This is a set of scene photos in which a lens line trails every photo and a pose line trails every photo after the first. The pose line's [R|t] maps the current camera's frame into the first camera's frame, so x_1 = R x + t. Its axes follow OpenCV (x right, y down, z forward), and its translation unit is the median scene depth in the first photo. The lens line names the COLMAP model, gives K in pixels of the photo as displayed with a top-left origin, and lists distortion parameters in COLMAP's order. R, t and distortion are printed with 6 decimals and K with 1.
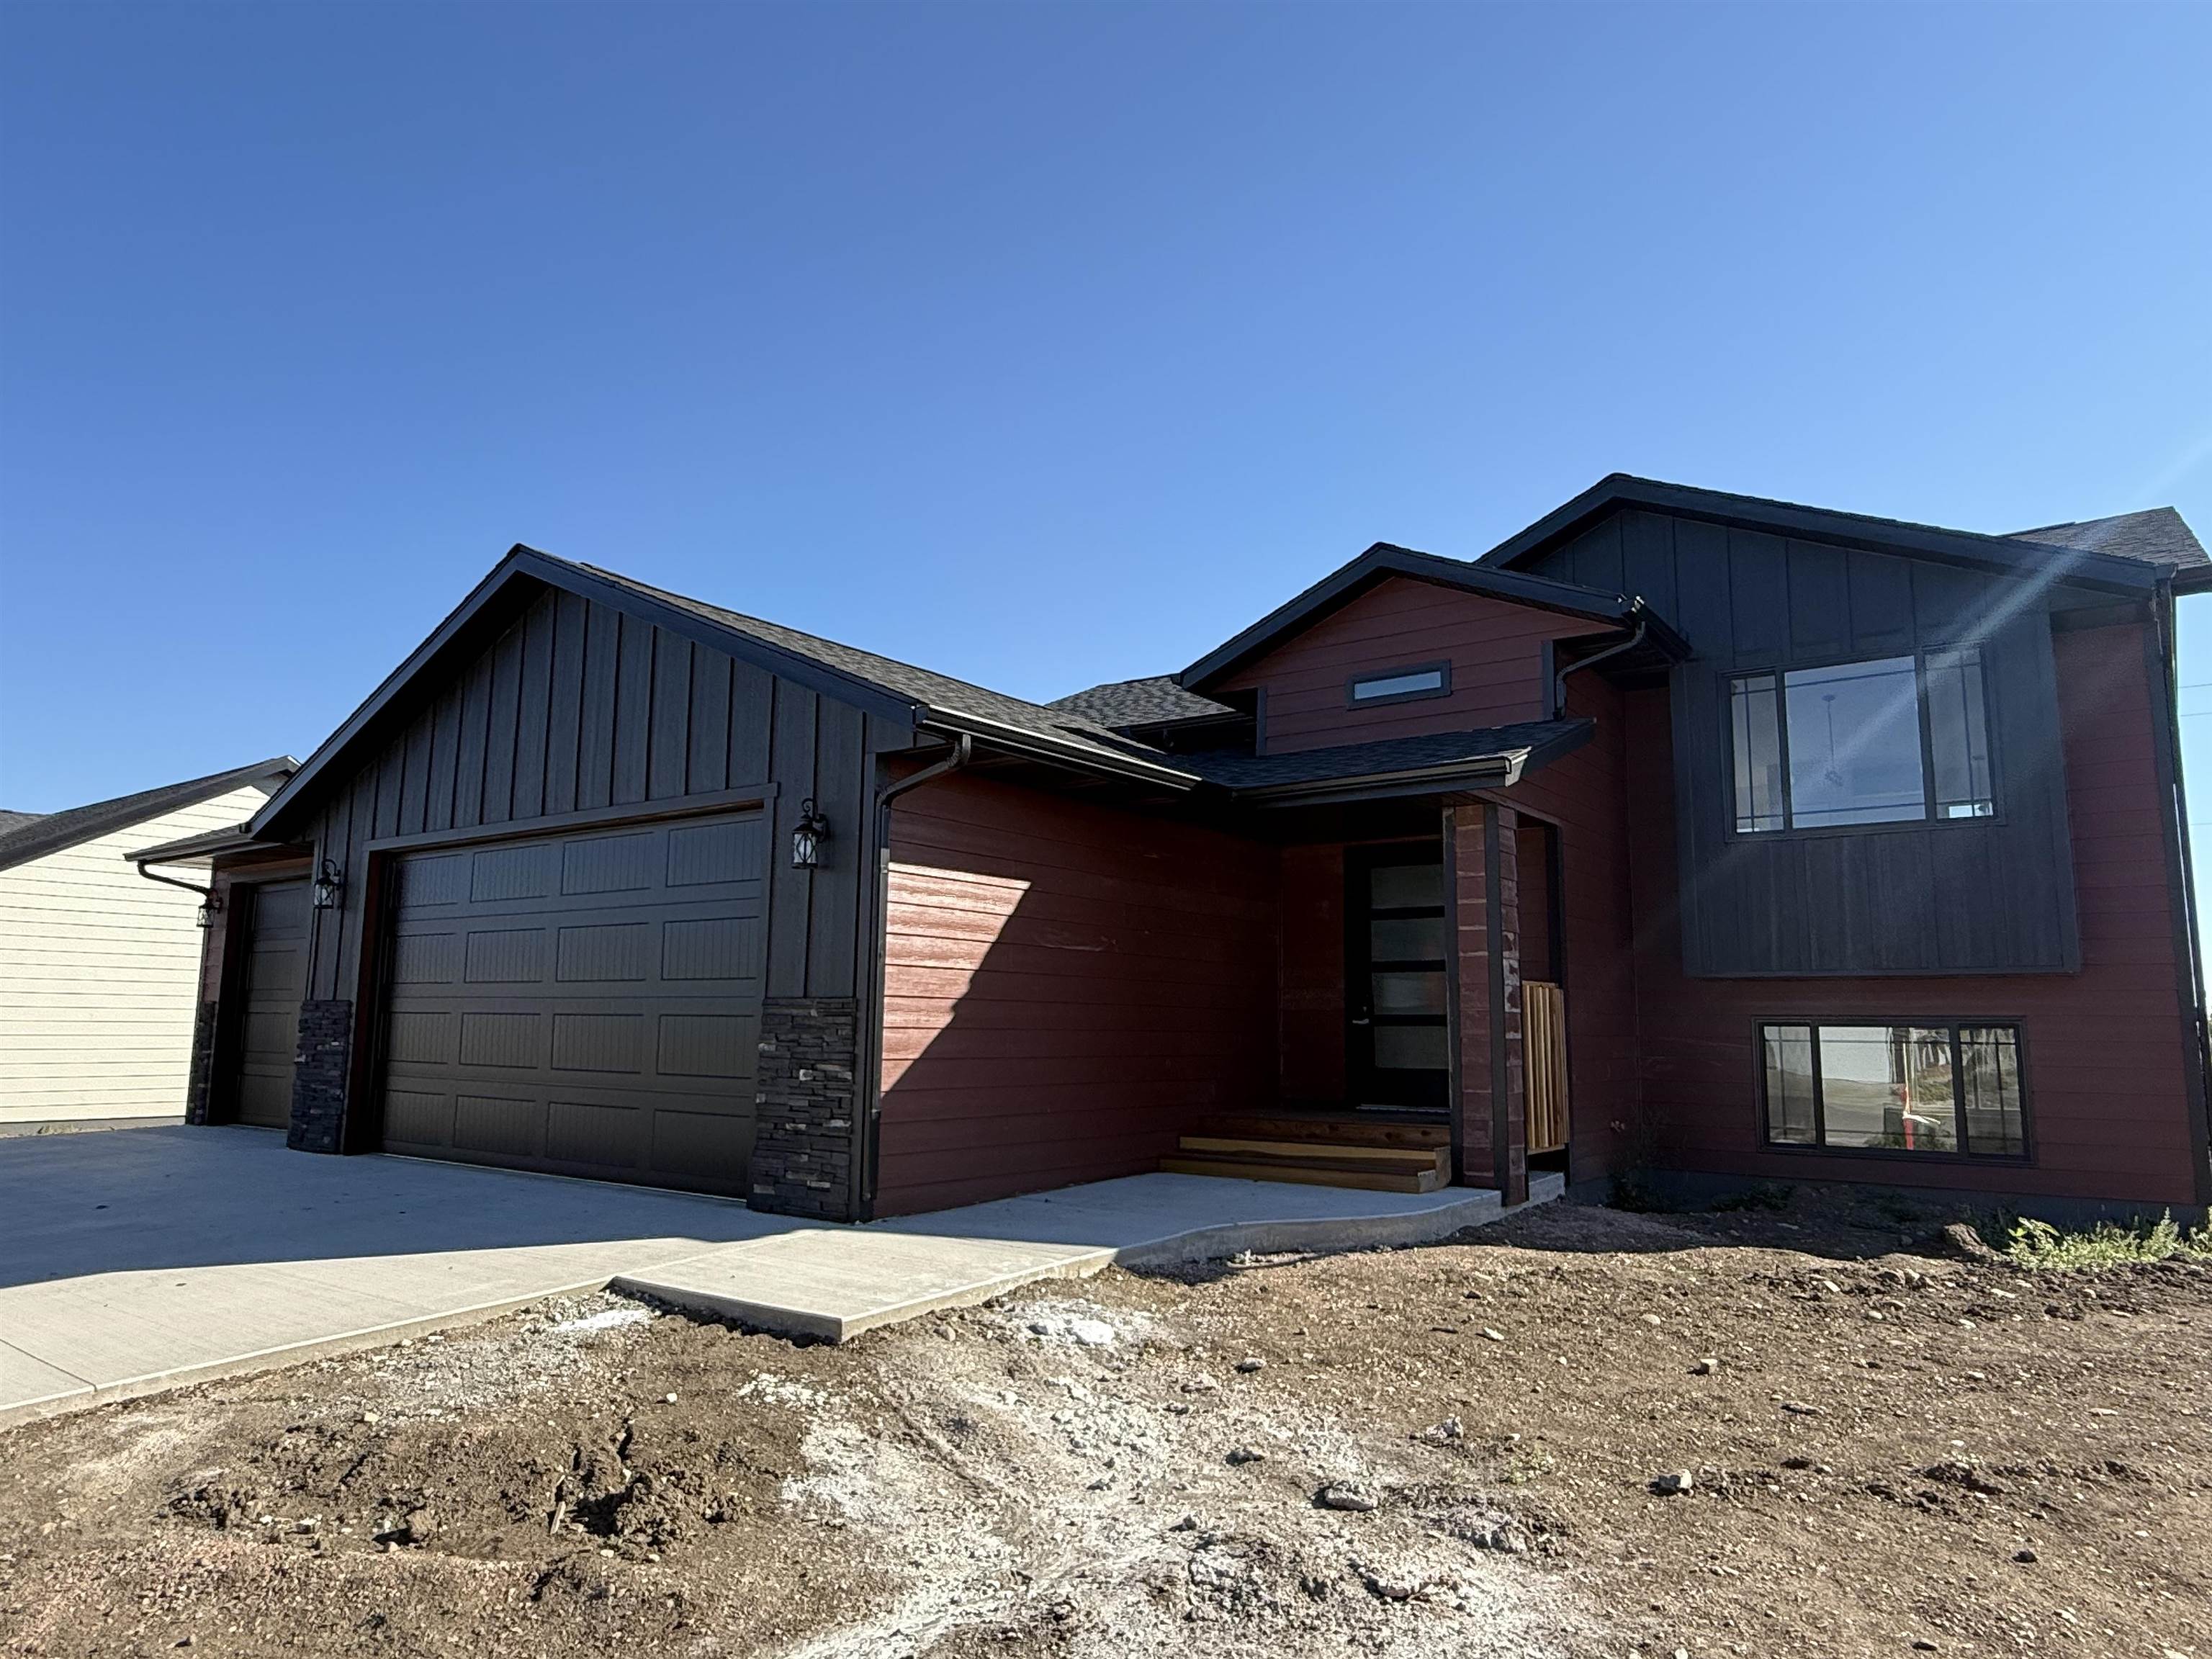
lens RADIAL K [[1402.1, 0, 1103.4], [0, 1402.1, 830.3], [0, 0, 1]] dist [0.001822, 0.000190]
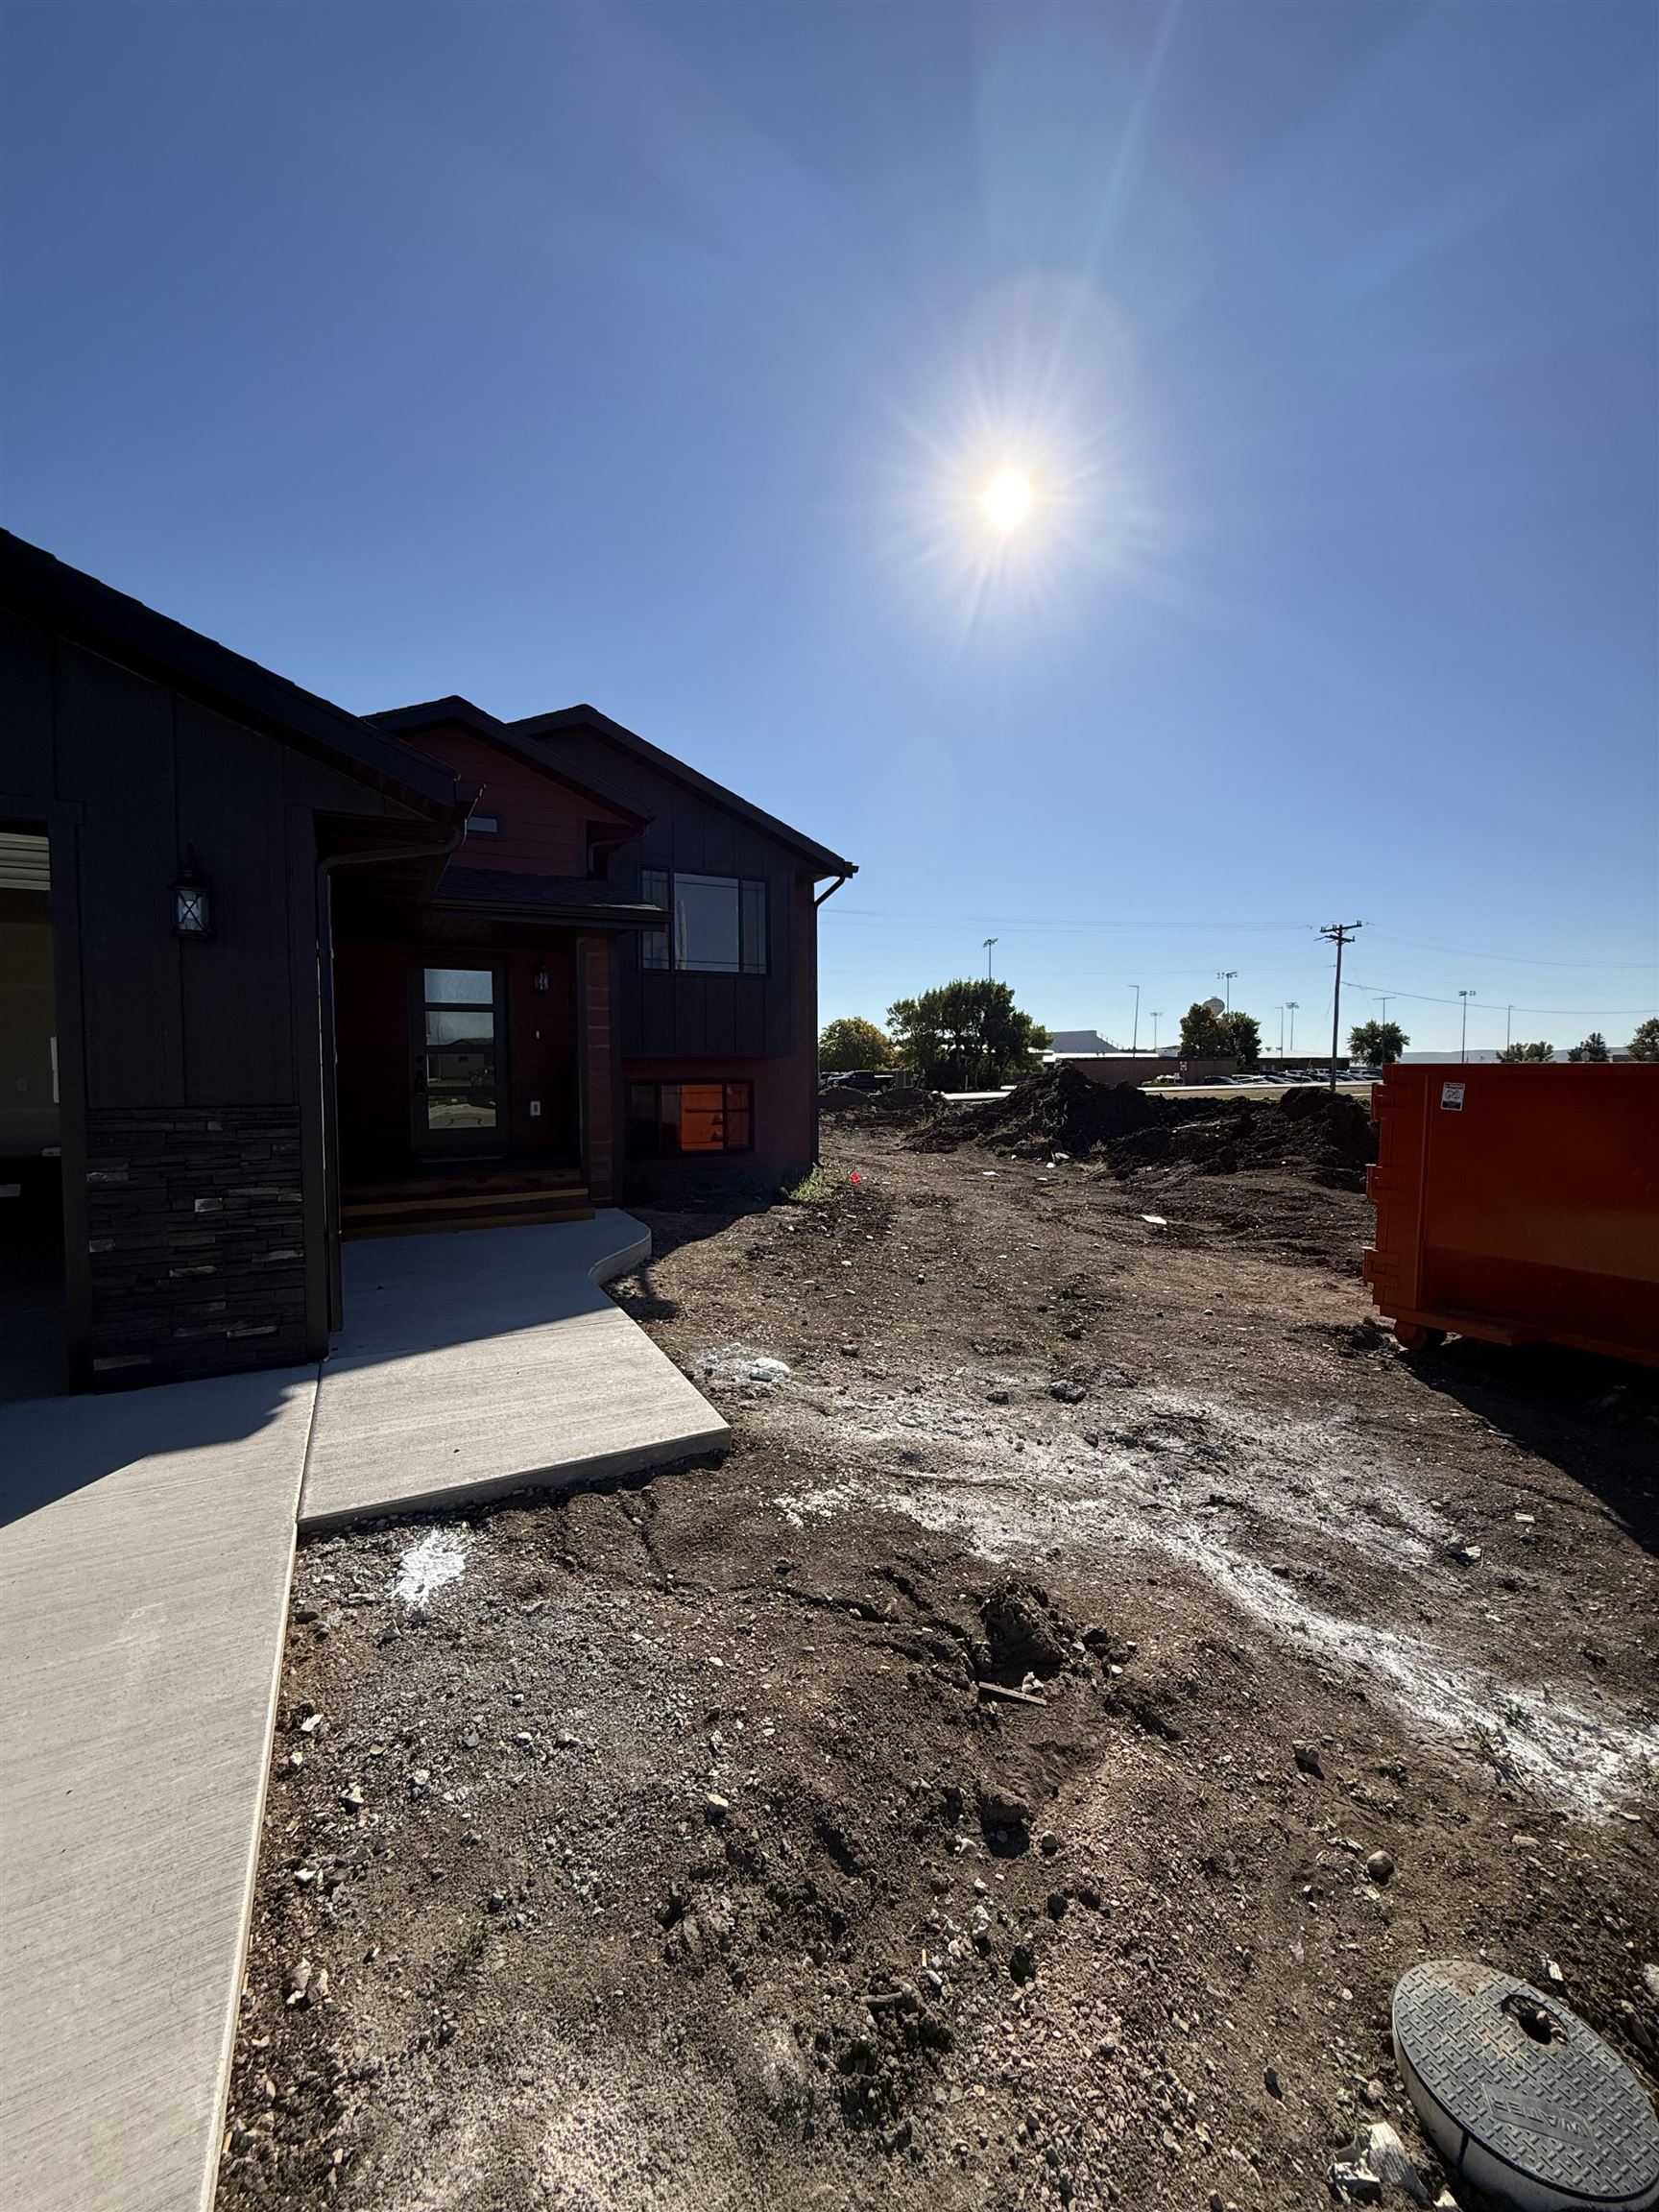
lens RADIAL K [[885.5, 0, 831.6], [0, 885.5, 1101.1], [0, 0, 1]] dist [-0.001822, 0.000057]
pose [[0.426198, -0.051253, 0.903177, -0.829725], [-0.112226, 0.987686, 0.109006, 0.038588], [-0.897642, -0.147818, 0.415197, 0.796940]]
